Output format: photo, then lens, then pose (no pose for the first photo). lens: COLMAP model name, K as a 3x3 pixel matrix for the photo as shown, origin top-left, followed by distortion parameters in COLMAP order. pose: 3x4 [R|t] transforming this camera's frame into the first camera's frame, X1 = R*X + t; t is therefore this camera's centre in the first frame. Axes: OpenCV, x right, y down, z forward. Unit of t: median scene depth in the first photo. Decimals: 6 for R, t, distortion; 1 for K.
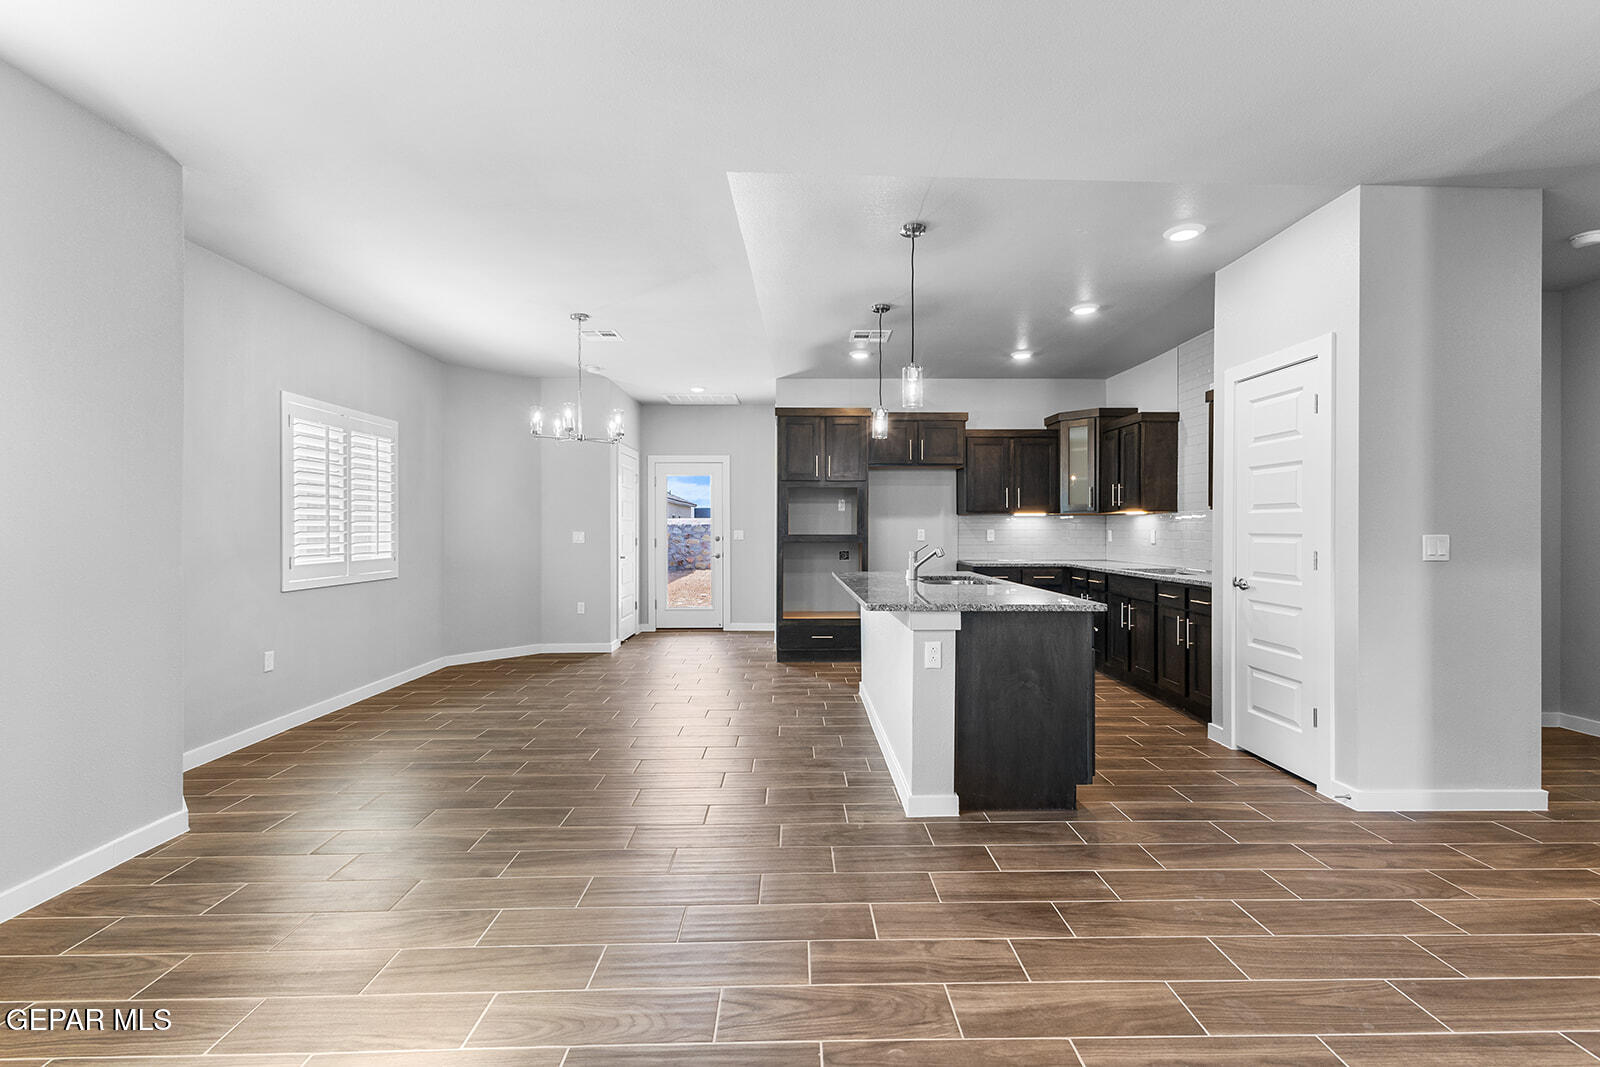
lens RADIAL K [[698.0, 0, 803.9], [0, 698.0, 519.1], [0, 0, 1]] dist [0.011321, -0.000079]
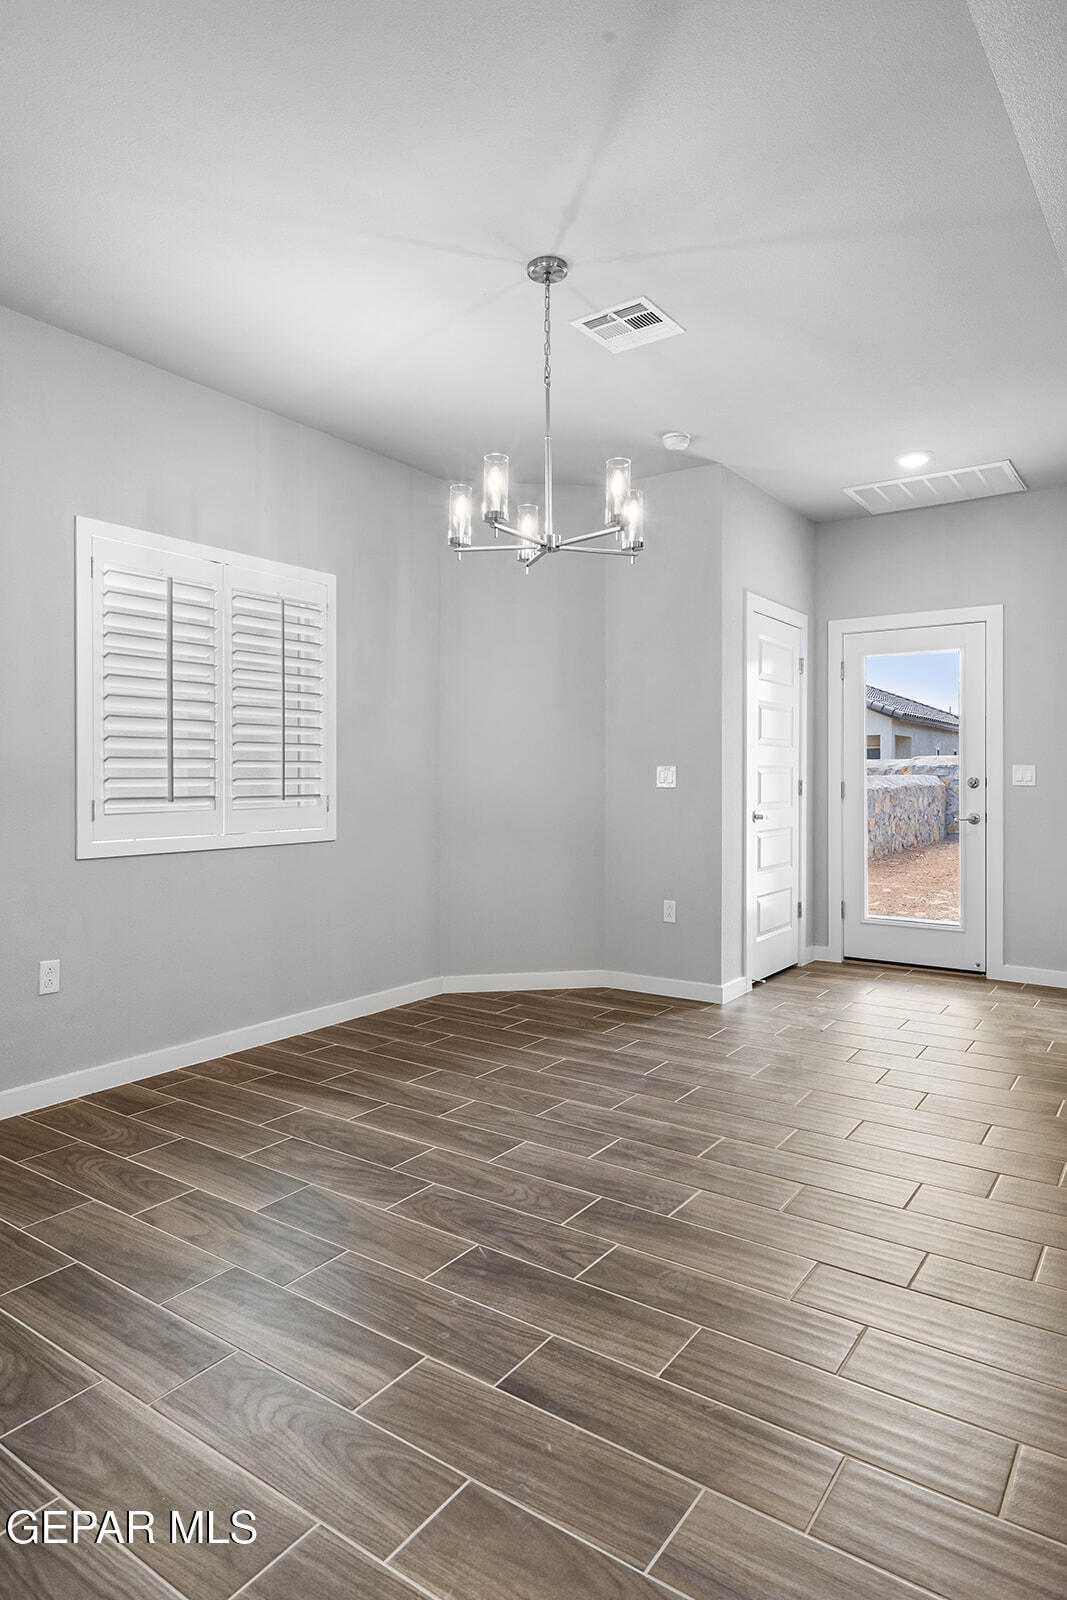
lens RADIAL K [[946.9, 0, 532.7], [0, 946.9, 779.8], [0, 0, 1]] dist [-0.005166, -0.001029]
pose [[0.804574, 0.004868, -0.593833, 0.017929], [0.006185, 0.999843, 0.016576, 0.014423], [0.593820, -0.017010, 0.804418, 0.330359]]
